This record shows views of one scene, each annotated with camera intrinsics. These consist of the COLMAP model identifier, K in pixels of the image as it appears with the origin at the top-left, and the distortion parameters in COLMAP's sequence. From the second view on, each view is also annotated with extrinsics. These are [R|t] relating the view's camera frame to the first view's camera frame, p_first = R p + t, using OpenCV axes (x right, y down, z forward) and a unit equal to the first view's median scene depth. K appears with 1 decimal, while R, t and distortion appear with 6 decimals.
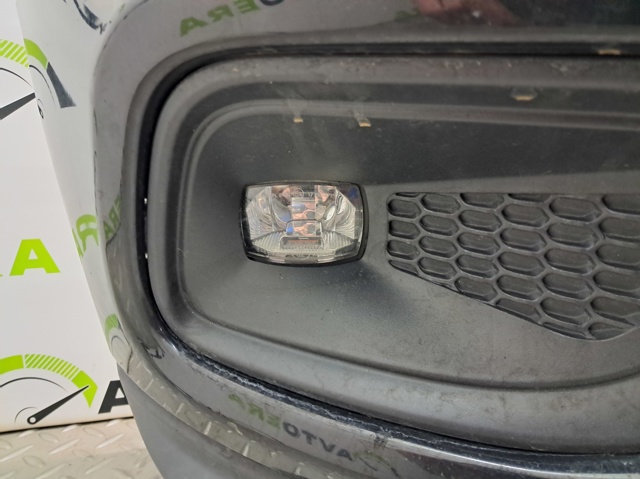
lens RADIAL K [[428.9, 0, 317.8], [0, 428.9, 238.6], [0, 0, 1]] dist [0.010170, 0.000904]
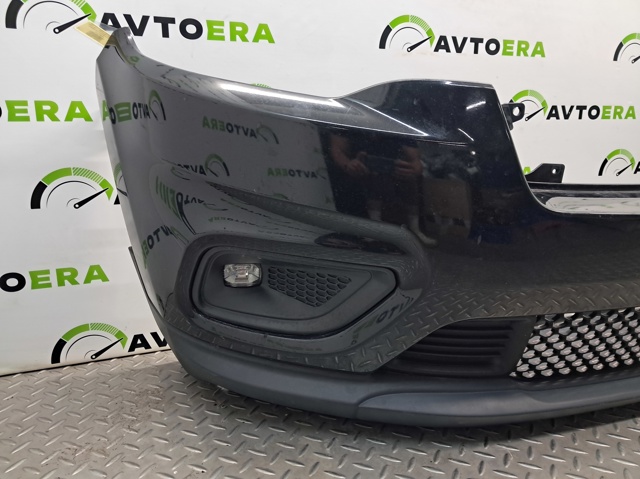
lens RADIAL K [[428.9, 0, 322.2], [0, 428.9, 239.4], [0, 0, 1]] dist [0.010170, 0.000904]
pose [[0.980182, -0.014229, 0.197587, -0.075234], [-0.001989, 0.996660, 0.081638, -0.528430], [-0.198089, -0.080413, 0.976880, -2.107382]]
